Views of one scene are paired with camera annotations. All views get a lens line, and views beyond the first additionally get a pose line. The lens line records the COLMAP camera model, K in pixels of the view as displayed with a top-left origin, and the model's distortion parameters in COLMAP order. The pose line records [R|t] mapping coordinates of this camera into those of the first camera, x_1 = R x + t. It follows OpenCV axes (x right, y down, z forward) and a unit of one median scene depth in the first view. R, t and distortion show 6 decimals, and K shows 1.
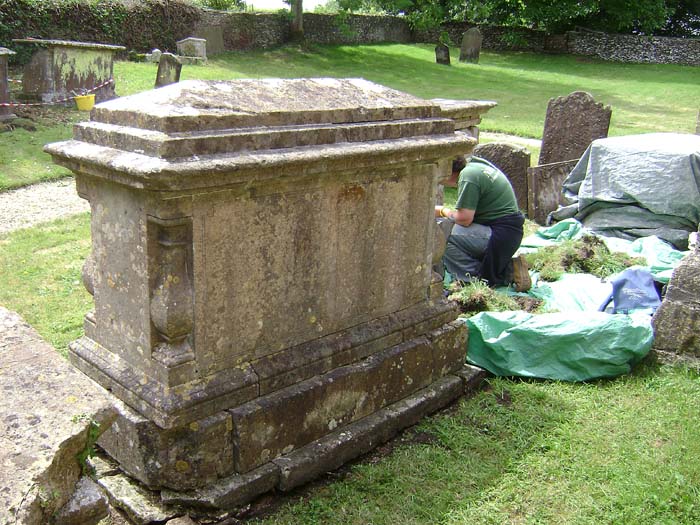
lens RADIAL K [[728.3, 0, 347.3], [0, 728.3, 263.2], [0, 0, 1]] dist [-0.099594, 0.000000]
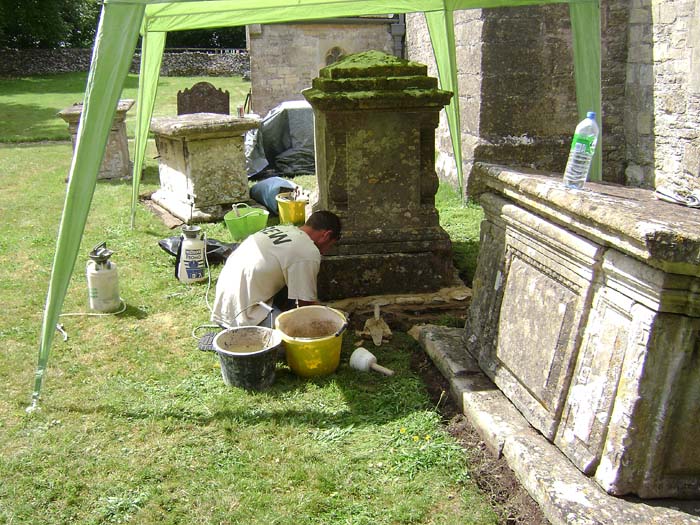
lens RADIAL K [[728.3, 0, 346.0], [0, 728.3, 260.9], [0, 0, 1]] dist [-0.099594, 0.000000]
pose [[0.631089, -0.248860, 0.734707, -1.589792], [0.267147, 0.958928, 0.095337, 0.028305], [-0.728257, 0.136109, 0.671652, 0.027351]]
